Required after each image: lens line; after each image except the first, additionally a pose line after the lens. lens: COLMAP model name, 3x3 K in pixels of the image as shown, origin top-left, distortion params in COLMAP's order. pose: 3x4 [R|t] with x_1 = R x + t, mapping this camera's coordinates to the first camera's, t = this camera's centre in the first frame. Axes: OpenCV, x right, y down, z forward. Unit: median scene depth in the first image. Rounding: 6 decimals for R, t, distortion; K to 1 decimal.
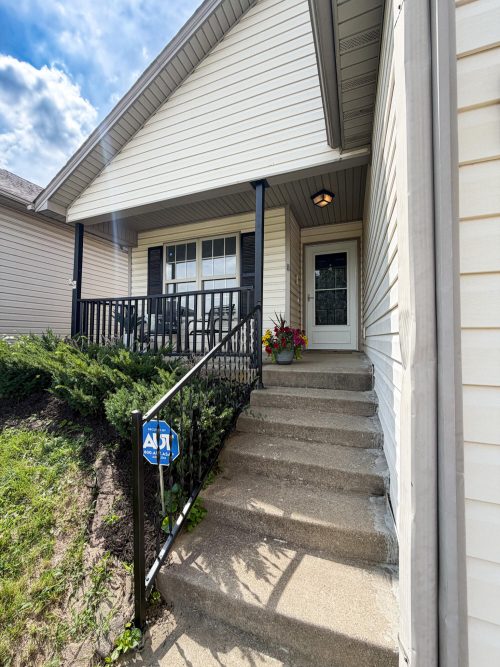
lens RADIAL K [[266.0, 0, 250.0], [0, 266.0, 333.5], [0, 0, 1]] dist [0.000422, -0.000009]
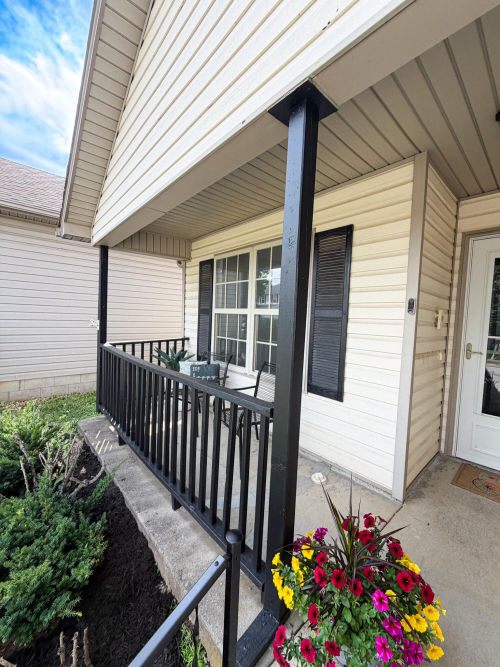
lens RADIAL K [[266.0, 0, 250.0], [0, 266.0, 333.5], [0, 0, 1]] dist [0.000422, -0.000009]
pose [[0.889619, 0.058206, -0.452979, 0.096027], [-0.024972, 0.996561, 0.079010, -0.207661], [0.456020, -0.058977, 0.888013, 0.444040]]
